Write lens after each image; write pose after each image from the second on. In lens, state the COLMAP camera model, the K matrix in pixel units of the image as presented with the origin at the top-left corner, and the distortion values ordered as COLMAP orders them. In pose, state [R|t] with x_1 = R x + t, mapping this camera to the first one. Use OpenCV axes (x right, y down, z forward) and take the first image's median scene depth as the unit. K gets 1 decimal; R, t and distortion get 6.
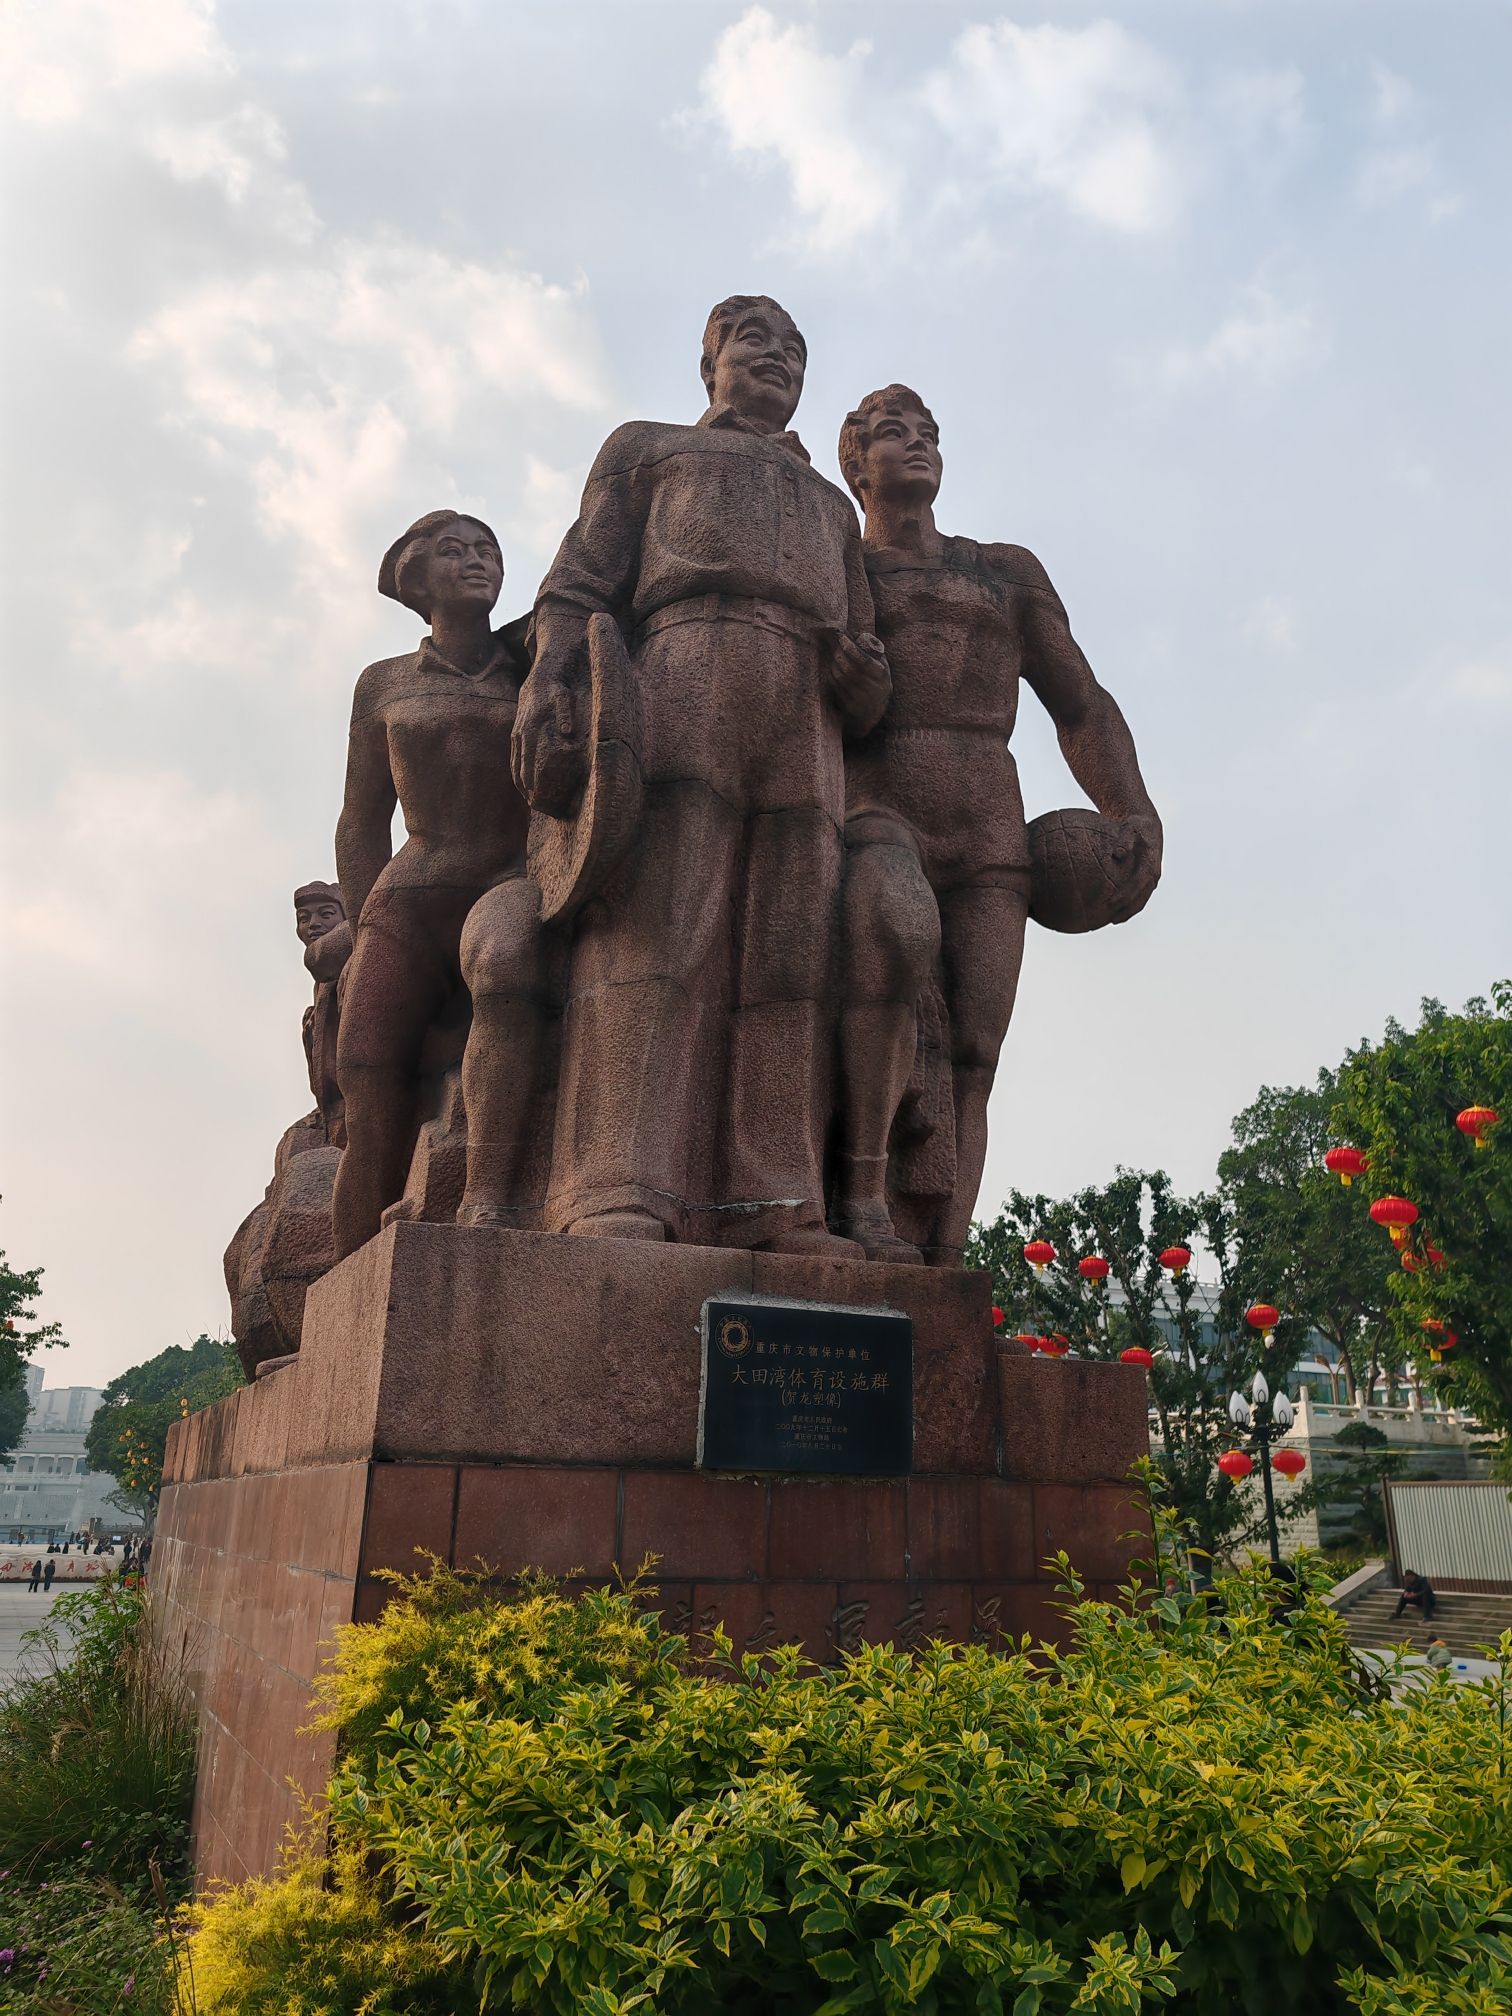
lens RADIAL K [[1490.7, 0, 761.4], [0, 1490.7, 993.9], [0, 0, 1]] dist [0.094091, -0.199888]
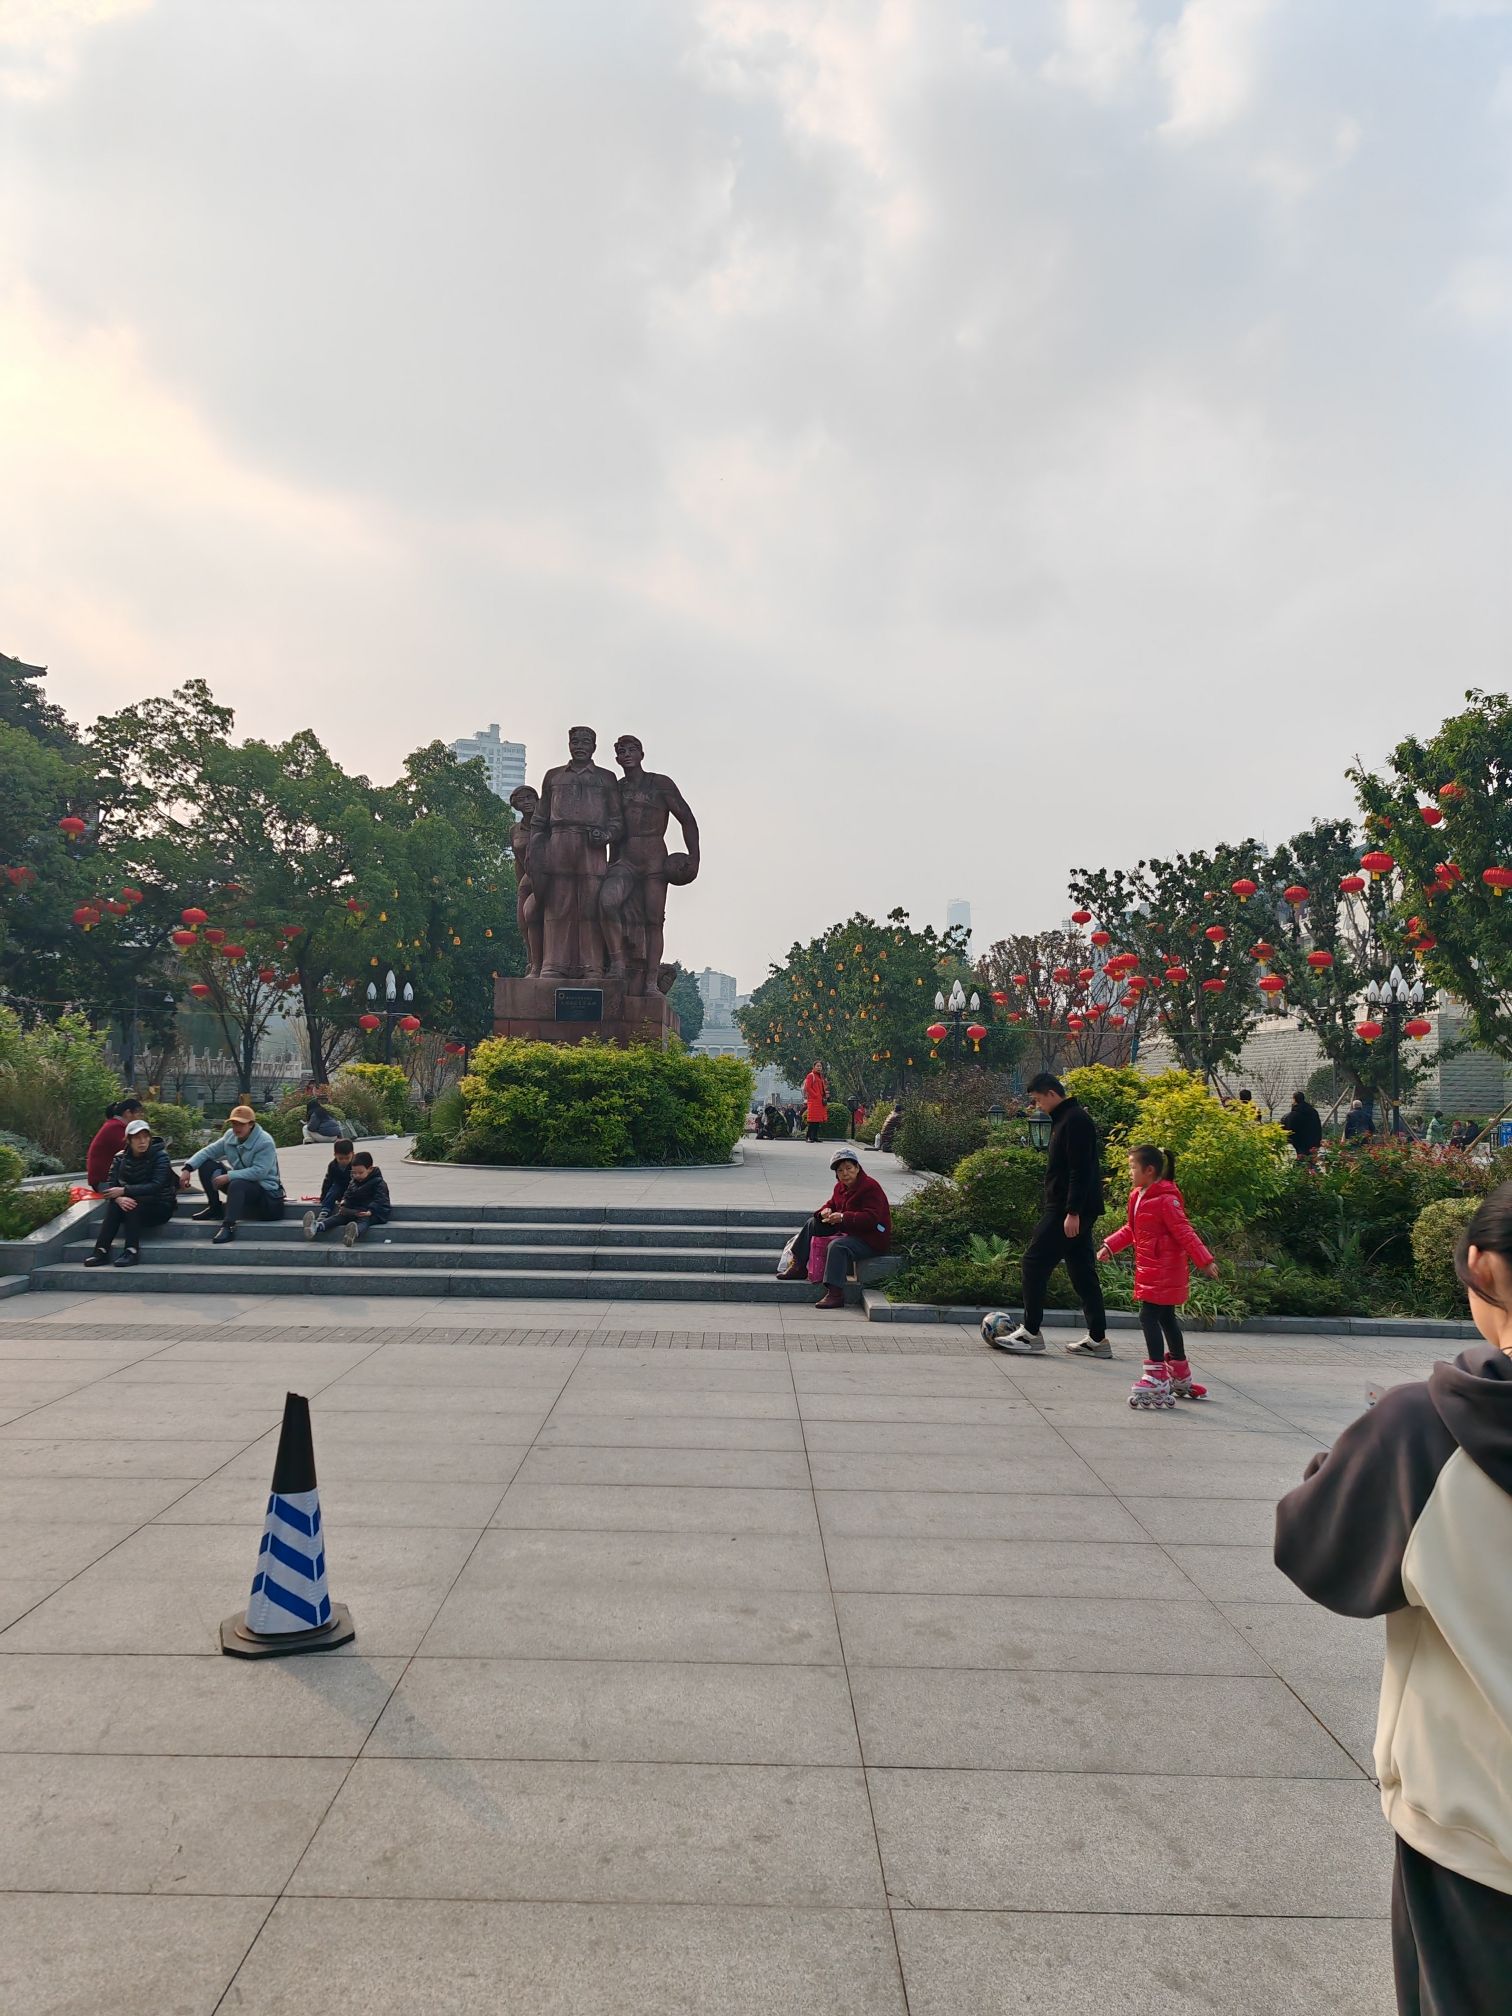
lens RADIAL K [[1495.5, 0, 770.7], [0, 1495.5, 1028.5], [0, 0, 1]] dist [0.089412, -0.000896]
pose [[0.919222, -0.021368, -0.393160, 2.355167], [0.127226, 0.961082, 0.245225, -0.735680], [0.372619, -0.275436, 0.886166, -2.932162]]
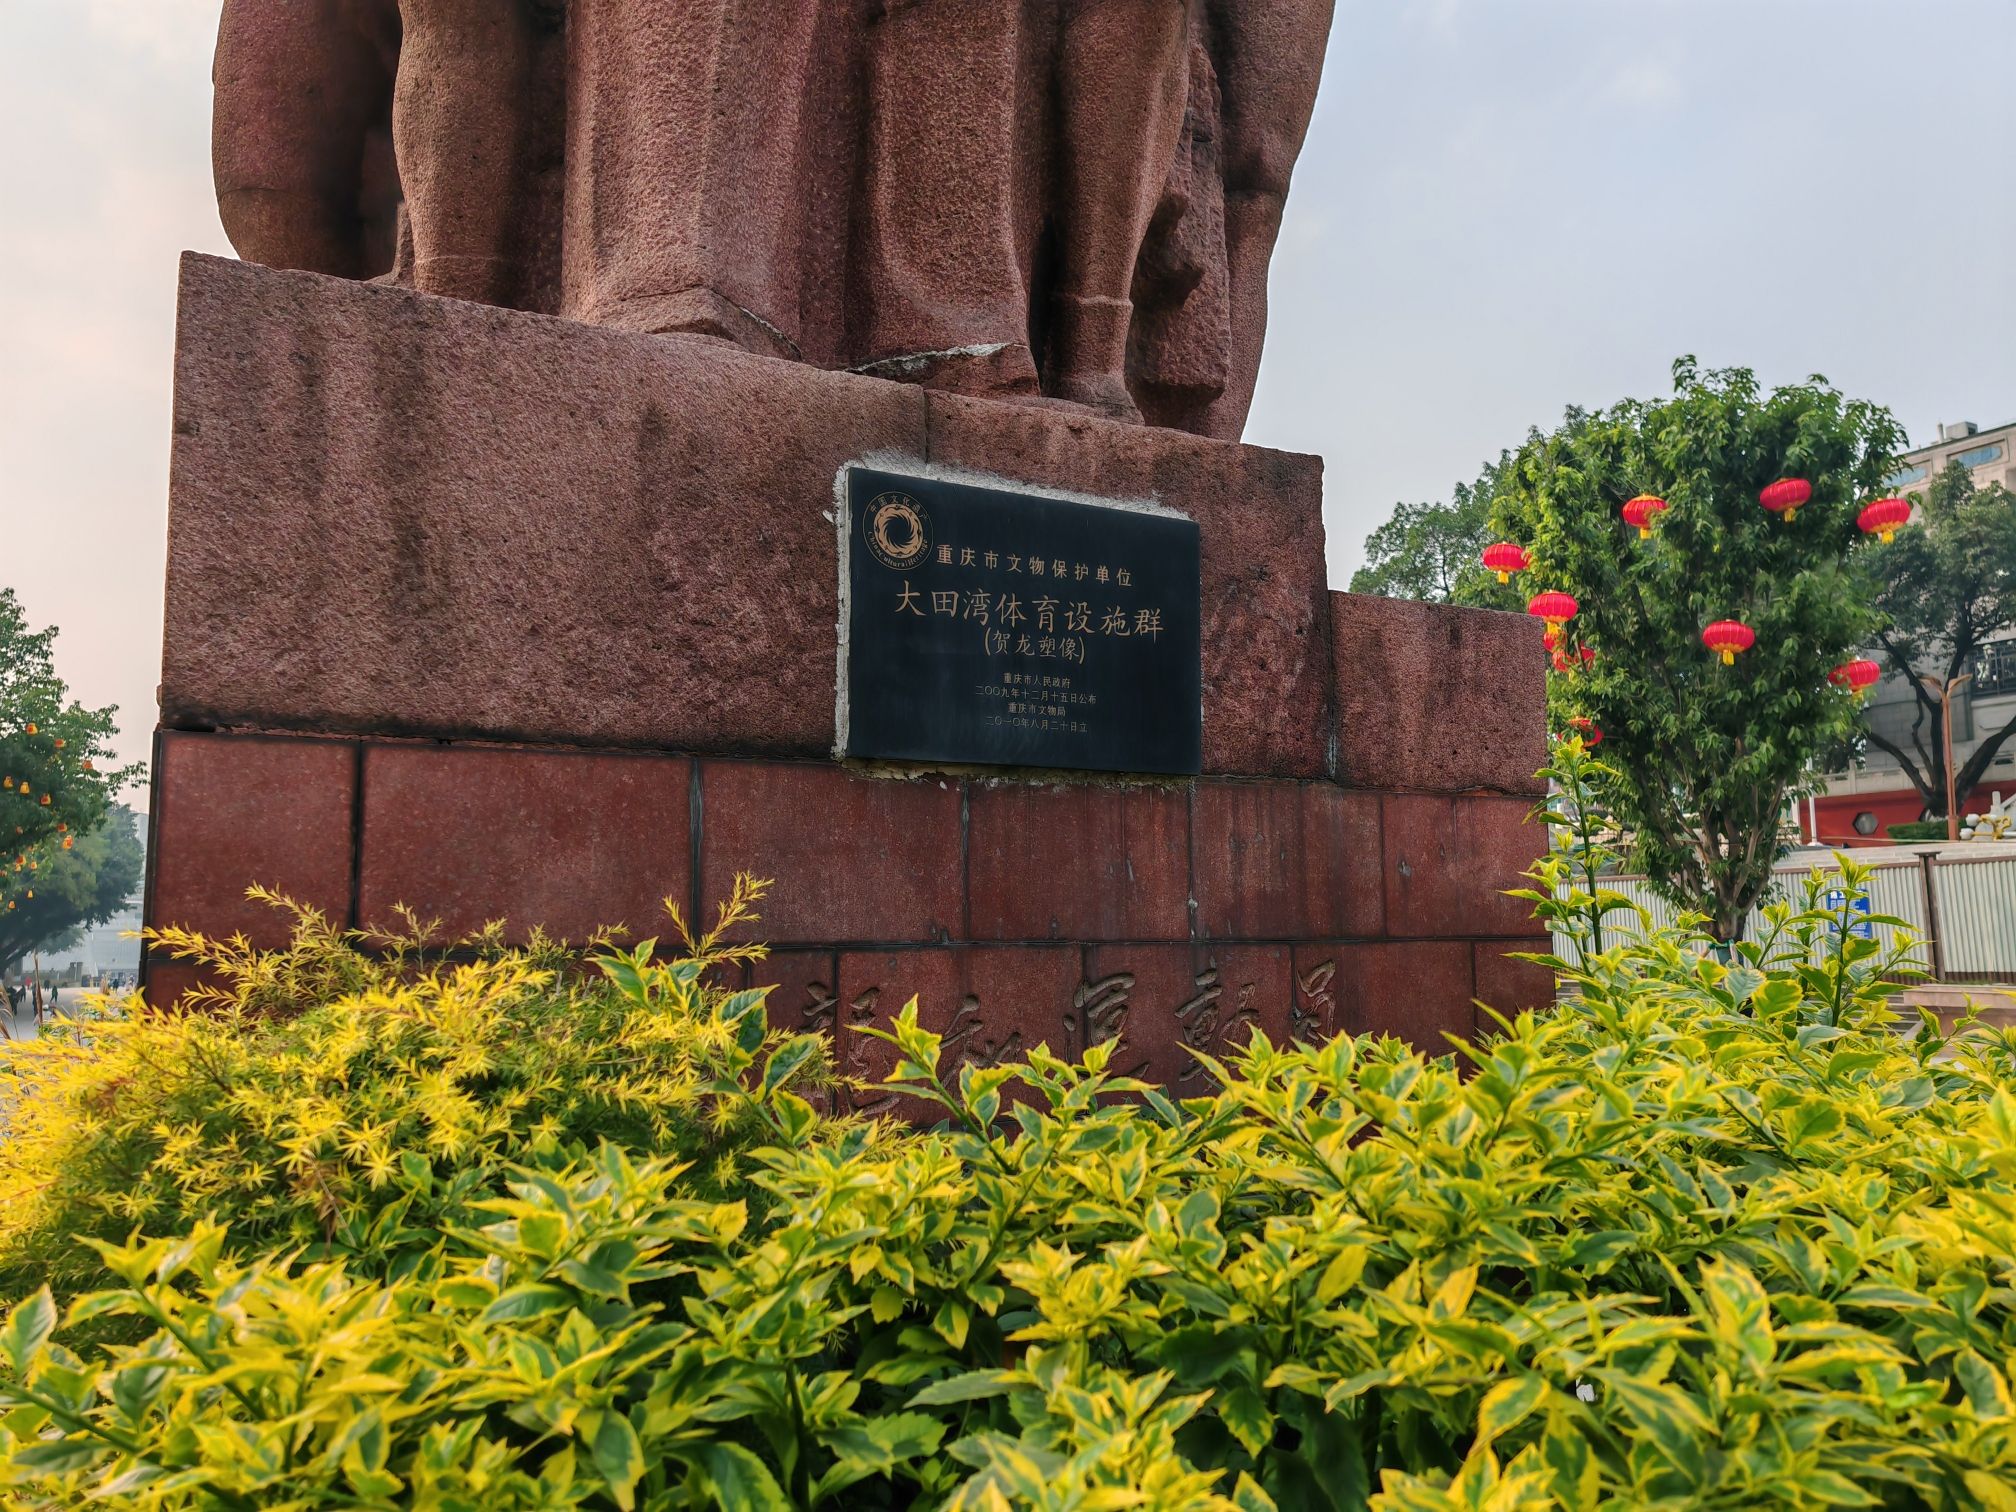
lens RADIAL K [[1490.7, 0, 1018.9], [0, 1490.7, 780.5], [0, 0, 1]] dist [0.094091, -0.199888]
pose [[0.996032, -0.022093, 0.086208, -0.020477], [0.001815, 0.973537, 0.228523, 0.171747], [-0.088975, -0.227460, 0.969714, 0.397517]]
